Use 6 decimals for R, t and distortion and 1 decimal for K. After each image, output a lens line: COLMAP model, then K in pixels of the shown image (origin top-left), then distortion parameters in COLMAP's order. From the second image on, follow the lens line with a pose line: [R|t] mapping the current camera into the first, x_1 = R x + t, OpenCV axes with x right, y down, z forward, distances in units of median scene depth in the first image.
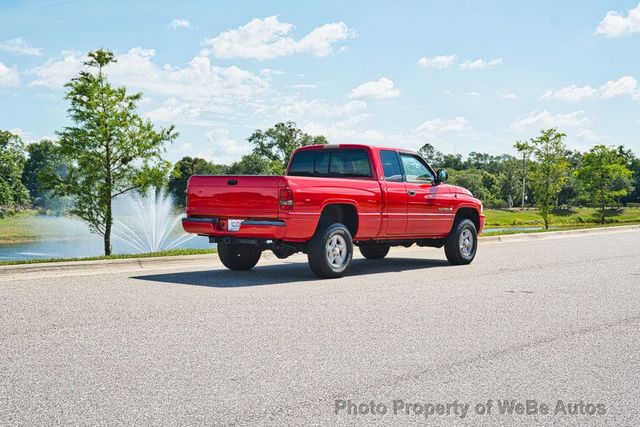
lens RADIAL K [[920.3, 0, 328.5], [0, 920.3, 212.6], [0, 0, 1]] dist [0.019618, 0.102846]
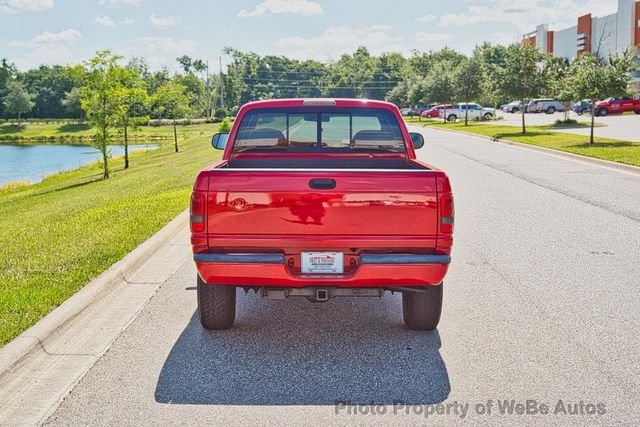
lens RADIAL K [[907.6, 0, 307.4], [0, 907.6, 206.5], [0, 0, 1]] dist [0.028236, 0.042632]
pose [[0.799022, -0.075467, 0.596547, -0.352474], [0.021927, 0.995090, 0.096516, -0.058599], [-0.600901, -0.064038, 0.796754, 0.497615]]
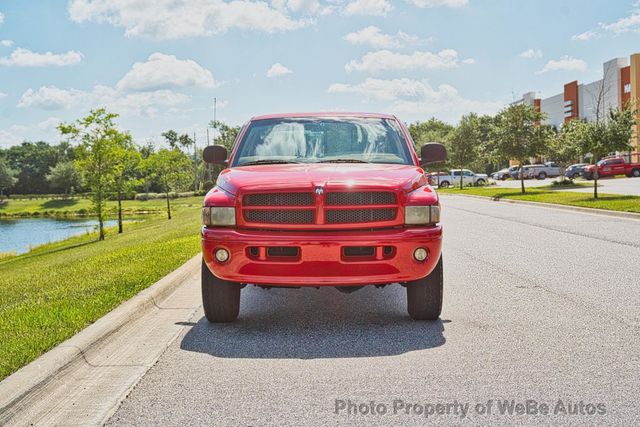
lens RADIAL K [[920.3, 0, 328.5], [0, 920.3, 212.6], [0, 0, 1]] dist [0.019618, 0.102846]
pose [[0.776060, -0.045698, 0.629002, -0.361379], [0.039913, 0.998931, 0.023329, -0.017094], [-0.629395, 0.007001, 0.777054, 0.550714]]
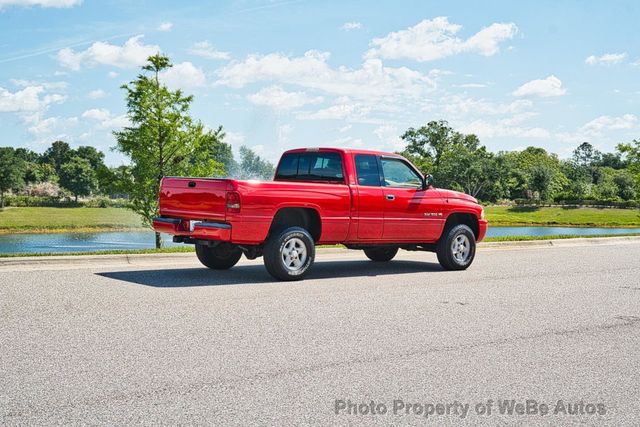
lens RADIAL K [[878.5, 0, 331.3], [0, 878.5, 214.1], [0, 0, 1]] dist [0.060208, -0.017085]
pose [[0.983265, 0.023630, -0.180642, 0.191630], [-0.022053, 0.999699, 0.010734, -0.011582], [0.180841, -0.006571, 0.983490, 0.049437]]
